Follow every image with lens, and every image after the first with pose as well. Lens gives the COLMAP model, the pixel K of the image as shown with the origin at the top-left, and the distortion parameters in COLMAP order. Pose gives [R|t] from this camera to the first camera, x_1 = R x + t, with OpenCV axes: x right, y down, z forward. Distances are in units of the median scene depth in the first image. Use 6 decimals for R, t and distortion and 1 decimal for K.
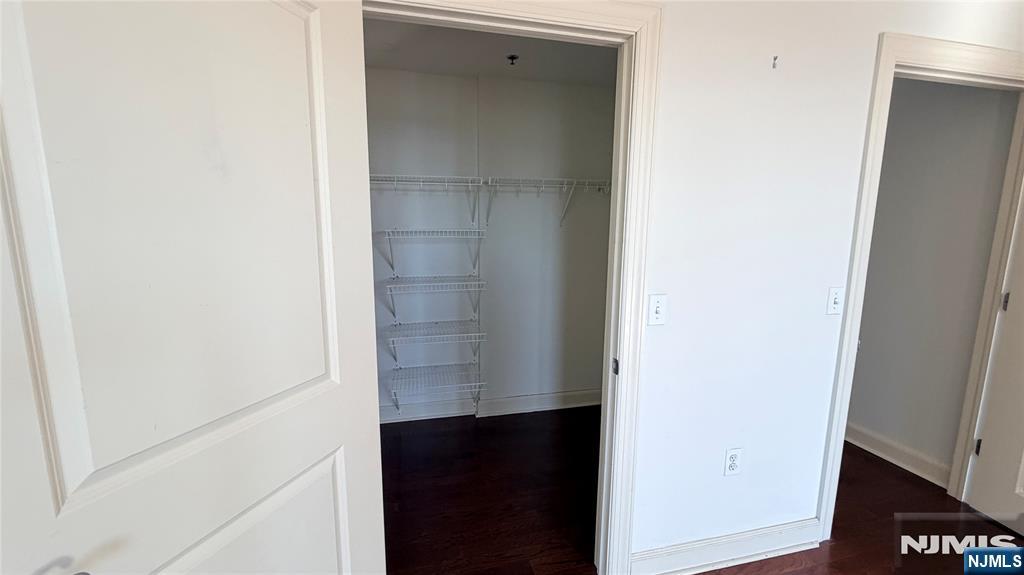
lens RADIAL K [[409.8, 0, 513.0], [0, 409.8, 287.5], [0, 0, 1]] dist [-0.002040, -0.000534]
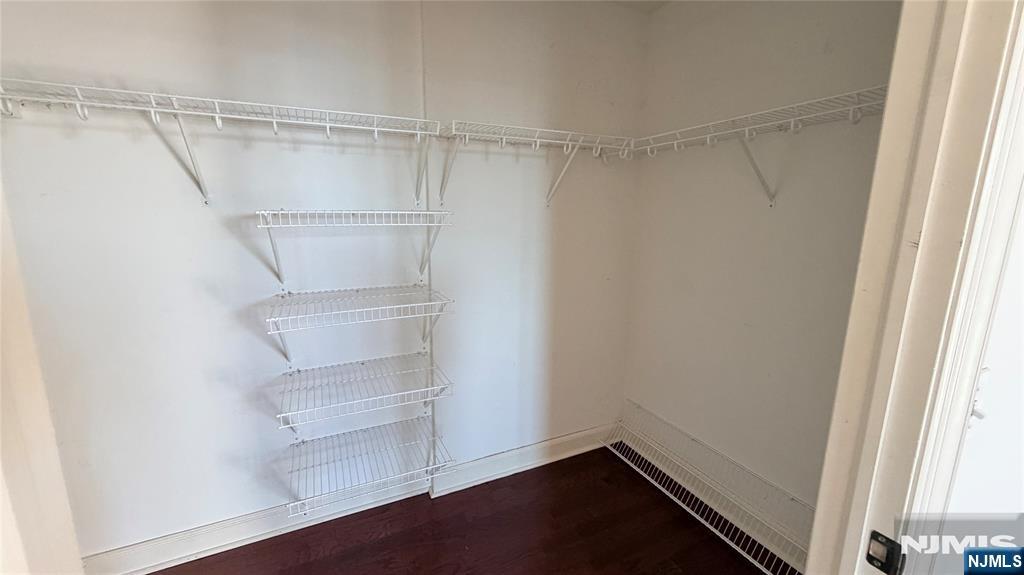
lens RADIAL K [[409.8, 0, 509.0], [0, 409.8, 291.5], [0, 0, 1]] dist [-0.002040, -0.000534]
pose [[0.990443, -0.025911, 0.135464, -0.049419], [0.019458, 0.998622, 0.048746, -0.049112], [-0.136540, -0.045644, 0.989582, 0.367676]]
